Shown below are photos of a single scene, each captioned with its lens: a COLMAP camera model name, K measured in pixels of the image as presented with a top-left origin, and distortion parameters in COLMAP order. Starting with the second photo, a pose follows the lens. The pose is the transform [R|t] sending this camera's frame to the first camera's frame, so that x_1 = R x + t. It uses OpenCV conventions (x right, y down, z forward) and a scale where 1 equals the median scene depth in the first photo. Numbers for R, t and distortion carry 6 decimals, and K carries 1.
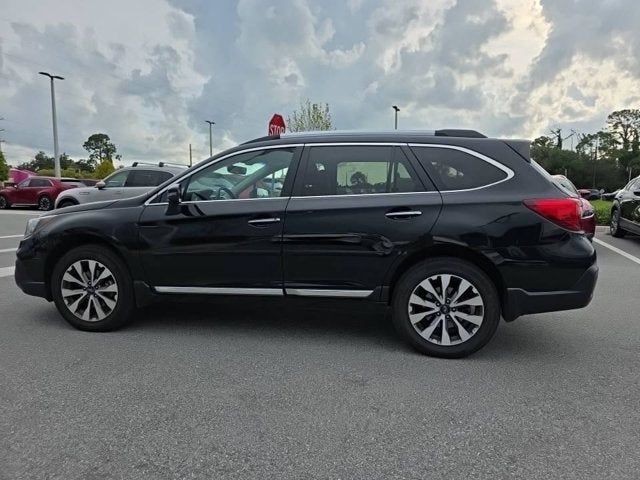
lens RADIAL K [[434.5, 0, 323.0], [0, 434.5, 238.3], [0, 0, 1]] dist [0.067602, -0.064300]
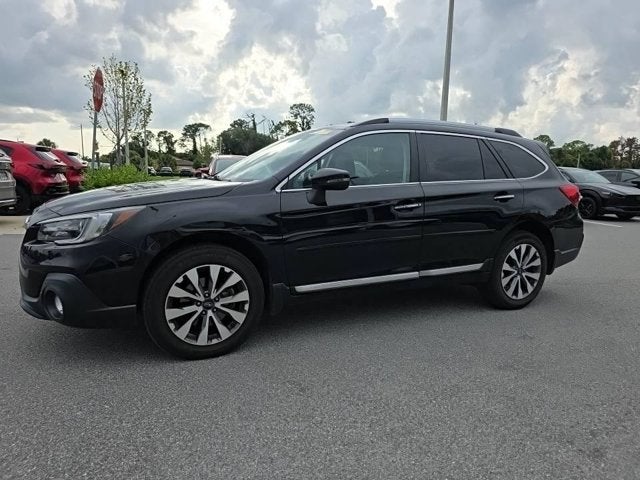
lens RADIAL K [[437.8, 0, 320.0], [0, 437.8, 240.0], [0, 0, 1]] dist [0.073109, -0.066543]
pose [[0.789435, -0.074936, 0.609244, -0.843087], [0.040652, 0.996724, 0.069920, -0.038448], [-0.612487, -0.030430, 0.789895, 0.290169]]
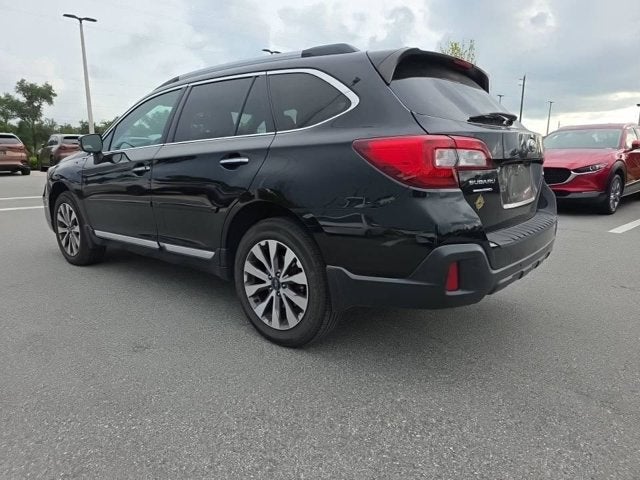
lens RADIAL K [[433.8, 0, 316.1], [0, 433.8, 239.5], [0, 0, 1]] dist [0.051191, -0.048219]
pose [[0.865352, 0.085275, -0.493856, 0.626991], [-0.042009, 0.994292, 0.098076, 0.002352], [0.499400, -0.064123, 0.863995, 0.316138]]
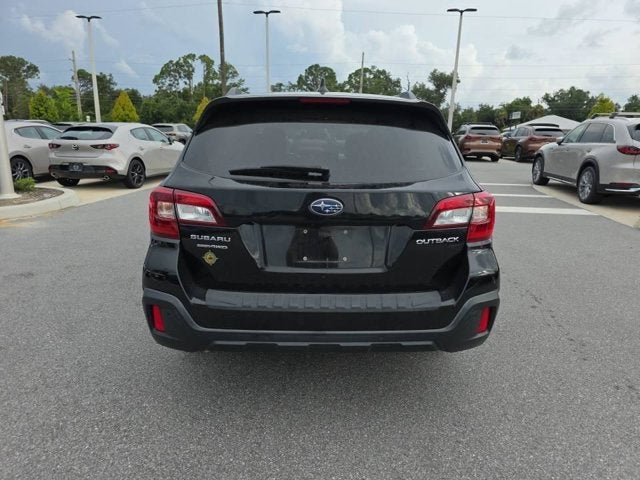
lens RADIAL K [[437.8, 0, 320.0], [0, 437.8, 240.0], [0, 0, 1]] dist [0.073109, -0.066543]
pose [[0.208995, 0.228599, -0.950823, 1.090289], [-0.121928, 0.970798, 0.206601, -0.155020], [0.970286, 0.072753, 0.230764, 0.913928]]
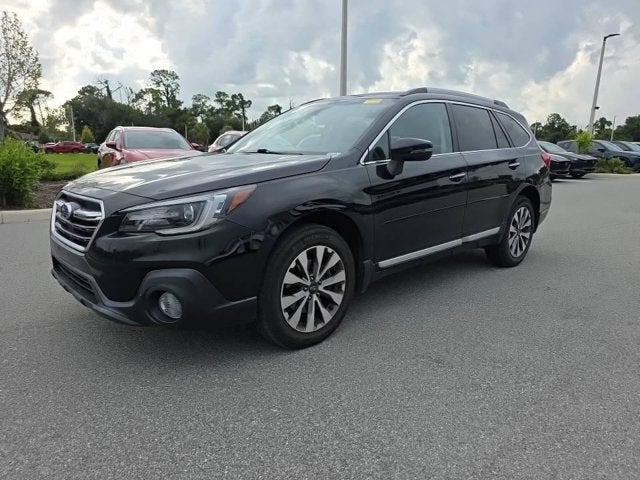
lens RADIAL K [[436.8, 0, 320.8], [0, 436.8, 248.2], [0, 0, 1]] dist [0.070211, -0.062787]
pose [[0.579409, -0.176628, 0.795668, -1.087640], [0.076761, 0.983722, 0.162476, -0.060368], [-0.811414, -0.033064, 0.583536, 0.590155]]
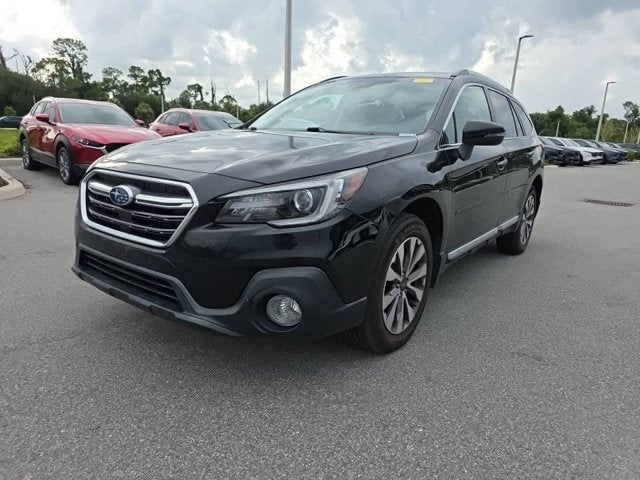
lens RADIAL K [[437.8, 0, 320.0], [0, 437.8, 240.0], [0, 0, 1]] dist [0.073109, -0.066543]
pose [[0.431091, -0.191092, 0.881842, -1.146599], [0.051490, 0.980934, 0.187394, -0.072127], [-0.900838, -0.035377, 0.432711, 0.849511]]
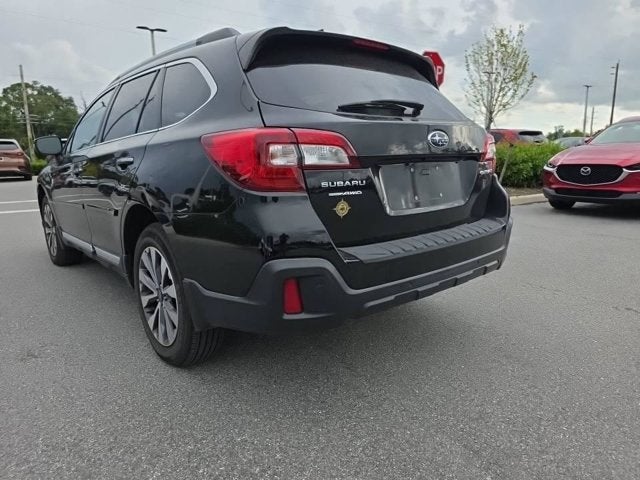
lens RADIAL K [[434.5, 0, 323.0], [0, 434.5, 238.3], [0, 0, 1]] dist [0.067602, -0.064300]
pose [[0.778415, 0.094128, -0.620653, 0.804345], [-0.040509, 0.994166, 0.099969, -0.012283], [0.626442, -0.052675, 0.777686, 0.531134]]
